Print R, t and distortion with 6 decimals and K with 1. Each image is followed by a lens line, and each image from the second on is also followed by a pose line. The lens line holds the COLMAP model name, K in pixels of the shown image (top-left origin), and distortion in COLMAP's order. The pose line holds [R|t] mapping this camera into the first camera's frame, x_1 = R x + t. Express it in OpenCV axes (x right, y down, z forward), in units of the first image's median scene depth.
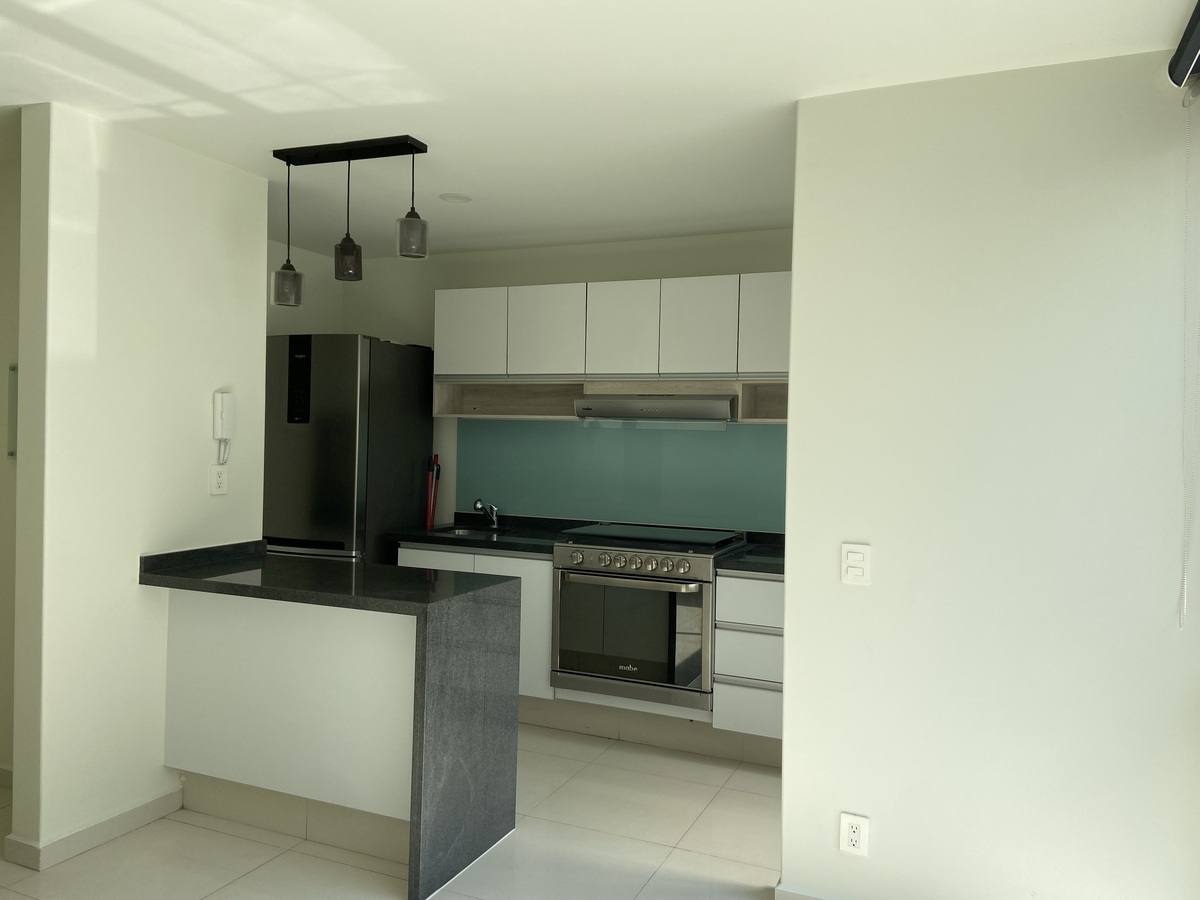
lens RADIAL K [[898.6, 0, 599.5], [0, 898.6, 436.7], [0, 0, 1]] dist [0.128390, -0.160649]
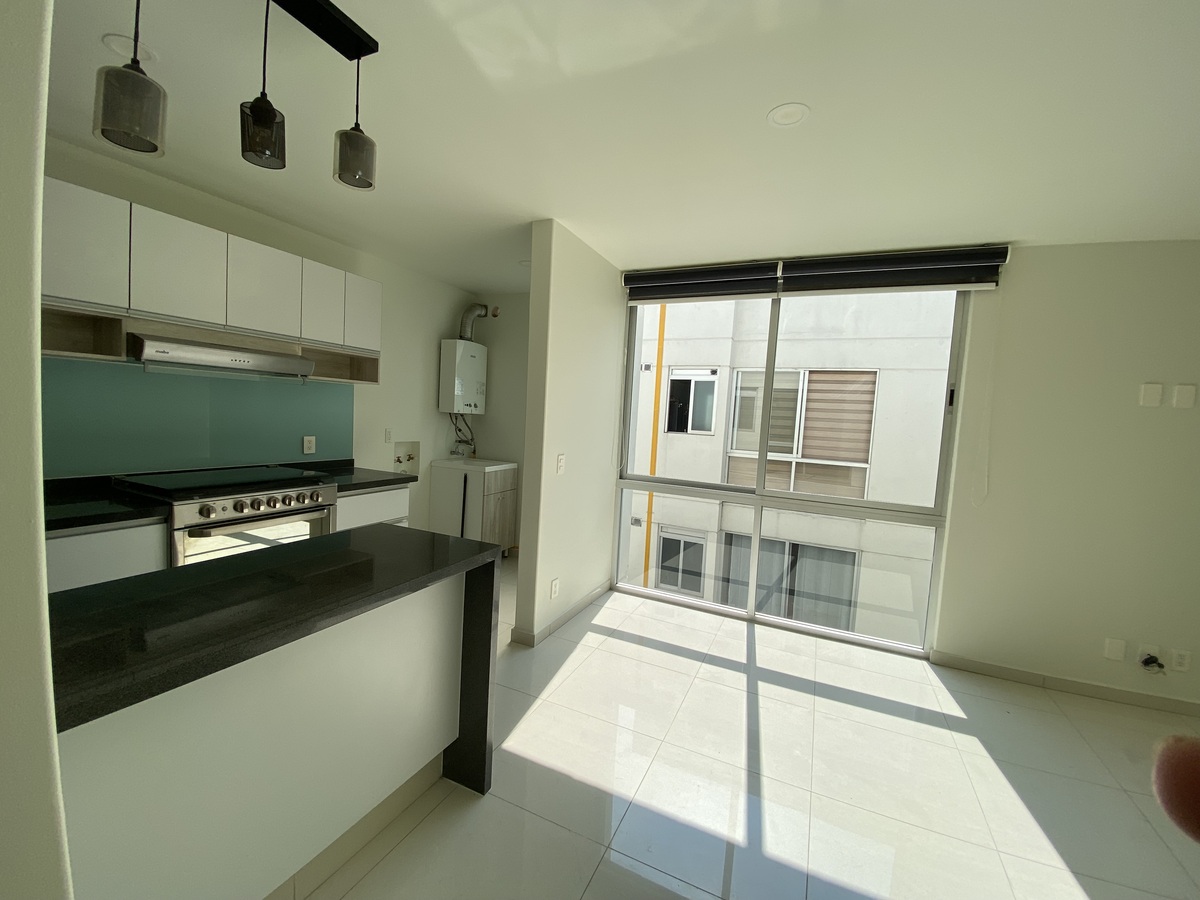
lens RADIAL K [[480.7, 0, 599.0], [0, 480.7, 448.2], [0, 0, 1]] dist [0.029645, -0.026812]
pose [[0.012172, -0.092979, 0.995594, -0.658508], [-0.053671, 0.994171, 0.093502, -0.005365], [-0.998485, -0.054572, 0.007110, 0.726207]]
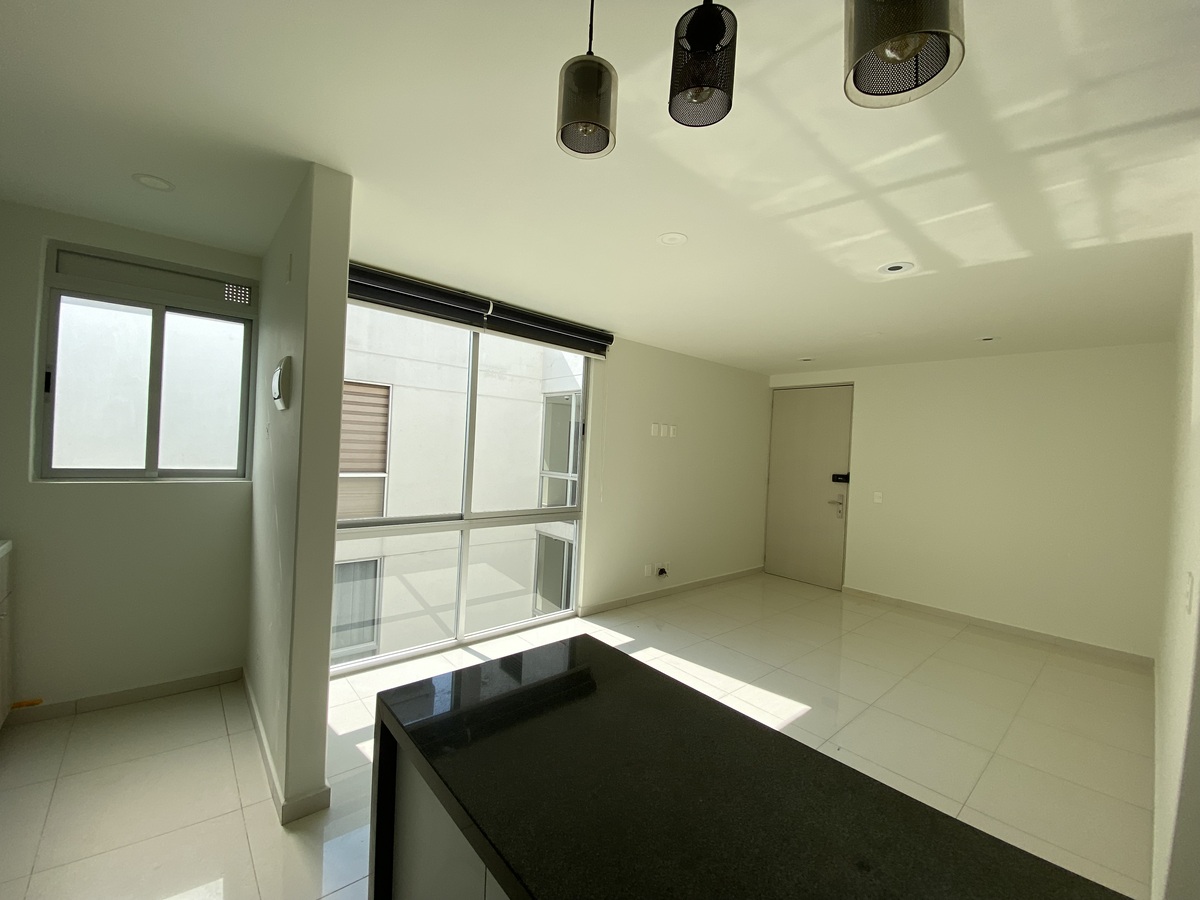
lens RADIAL K [[480.7, 0, 599.0], [0, 480.7, 448.2], [0, 0, 1]] dist [0.029645, -0.026812]
pose [[-0.903766, -0.068725, 0.422475, -0.341310], [-0.069439, 0.997492, 0.013719, -0.018364], [-0.422358, -0.016937, -0.906271, 1.215565]]
